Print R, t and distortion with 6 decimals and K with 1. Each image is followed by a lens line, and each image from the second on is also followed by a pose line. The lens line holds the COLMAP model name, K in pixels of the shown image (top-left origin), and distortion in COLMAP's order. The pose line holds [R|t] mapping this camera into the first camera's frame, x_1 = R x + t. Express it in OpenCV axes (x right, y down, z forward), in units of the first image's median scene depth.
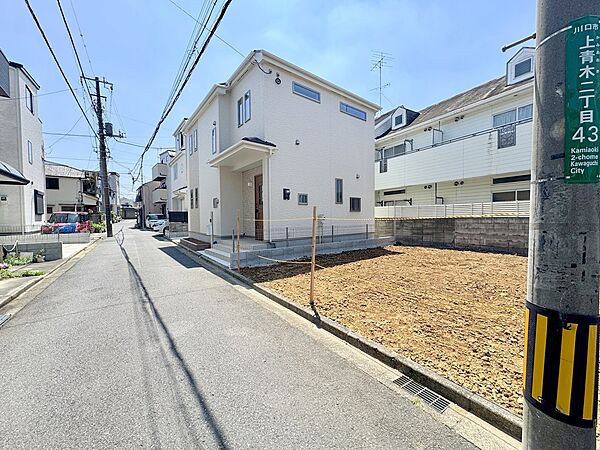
lens RADIAL K [[238.2, 0, 299.6], [0, 238.2, 224.0], [0, 0, 1]] dist [-0.002391, 0.000201]
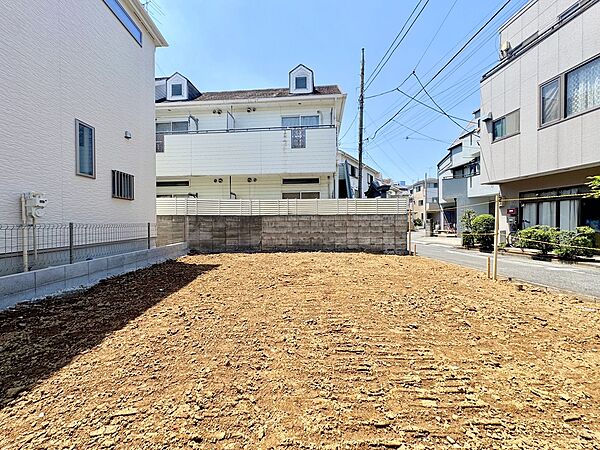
lens RADIAL K [[238.2, 0, 299.6], [0, 238.2, 224.0], [0, 0, 1]] dist [-0.002391, 0.000201]
pose [[0.568947, 0.000804, 0.822374, 0.021529], [0.023882, 0.999562, -0.017499, 0.022498], [-0.822028, 0.029596, 0.568678, 0.385654]]
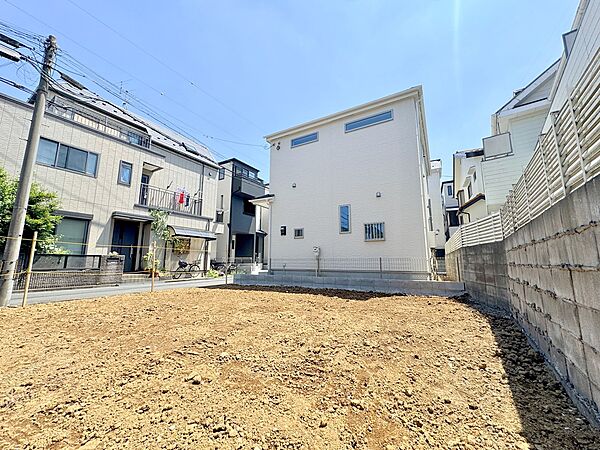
lens RADIAL K [[238.2, 0, 299.6], [0, 238.2, 224.0], [0, 0, 1]] dist [-0.002391, 0.000201]
pose [[0.367471, -0.135821, -0.920064, 0.868778], [-0.032455, 0.986804, -0.158635, 0.022566], [0.929469, 0.088154, 0.358213, 0.518687]]
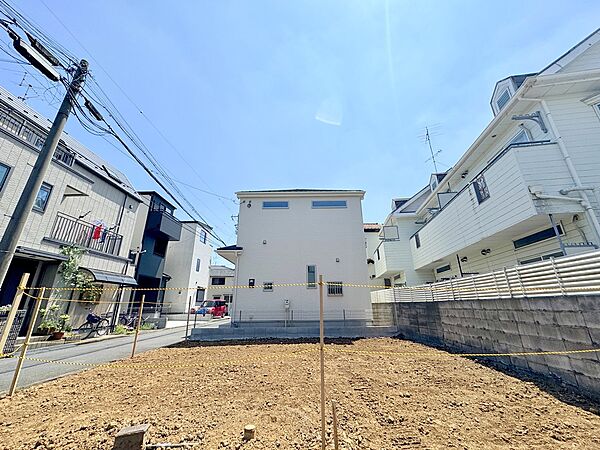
lens RADIAL K [[238.2, 0, 299.6], [0, 238.2, 224.0], [0, 0, 1]] dist [-0.002391, 0.000201]
pose [[0.784508, -0.200315, -0.586874, 0.774365], [-0.014314, 0.940288, -0.340079, 0.005570], [0.619954, 0.275196, 0.734796, 0.105966]]
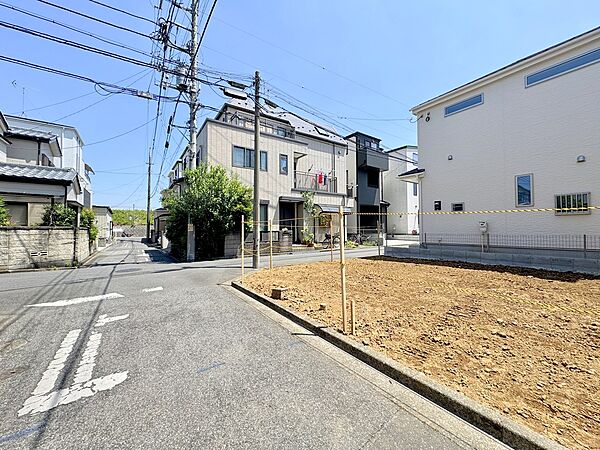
lens RADIAL K [[238.2, 0, 299.6], [0, 238.2, 224.0], [0, 0, 1]] dist [-0.002391, 0.000201]
pose [[-0.042215, -0.012267, -0.999033, 0.937697], [-0.021206, 0.999710, -0.011379, -0.004062], [0.998883, 0.020705, -0.042463, 0.290782]]
